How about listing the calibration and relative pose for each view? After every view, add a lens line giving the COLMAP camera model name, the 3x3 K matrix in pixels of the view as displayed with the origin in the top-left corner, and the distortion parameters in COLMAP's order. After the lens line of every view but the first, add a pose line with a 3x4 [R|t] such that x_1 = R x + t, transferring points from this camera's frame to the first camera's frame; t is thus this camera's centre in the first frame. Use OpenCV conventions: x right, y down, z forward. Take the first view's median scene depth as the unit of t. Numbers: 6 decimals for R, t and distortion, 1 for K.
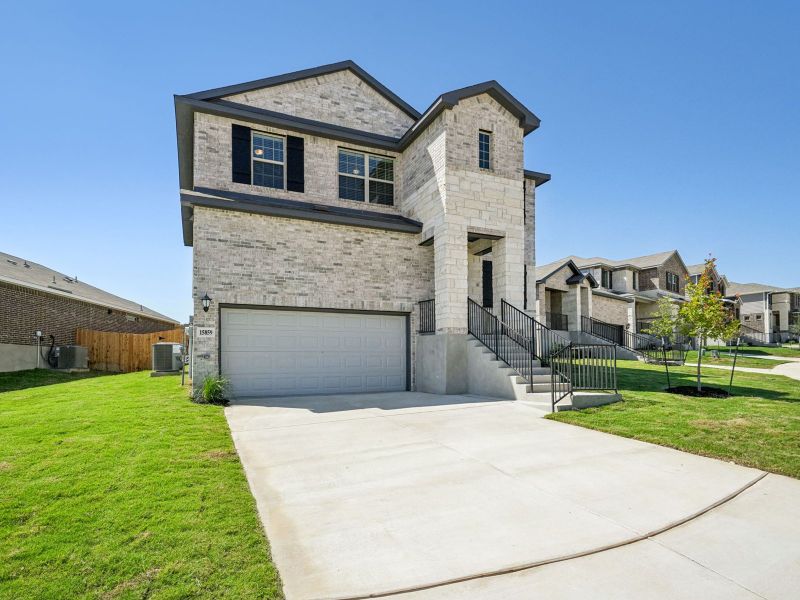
lens RADIAL K [[384.3, 0, 399.4], [0, 384.3, 307.7], [0, 0, 1]] dist [0.002541, 0.000250]
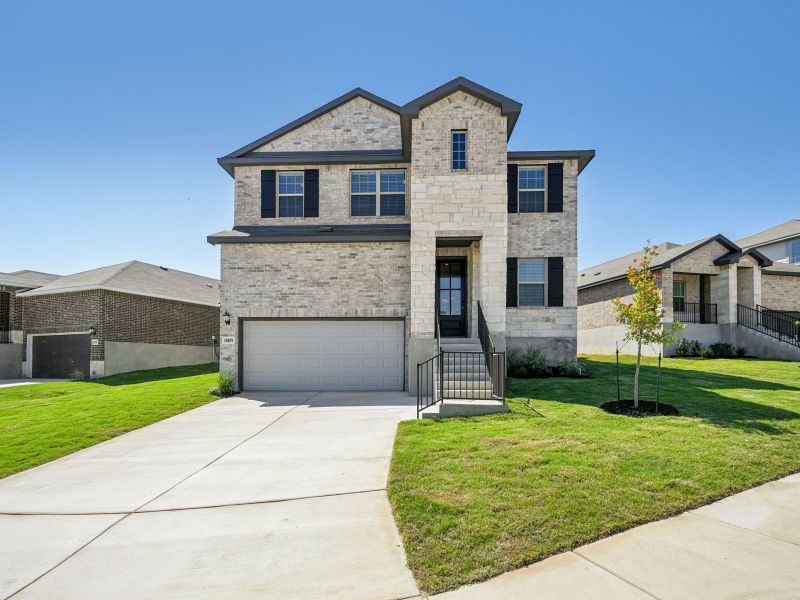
lens RADIAL K [[381.2, 0, 399.1], [0, 381.2, 314.0], [0, 0, 1]] dist [0.000176, 0.000075]
pose [[0.918523, -0.037848, -0.393551, 0.433161], [0.048196, 0.998703, 0.016440, -0.014971], [0.392418, -0.034068, 0.919156, 0.031691]]
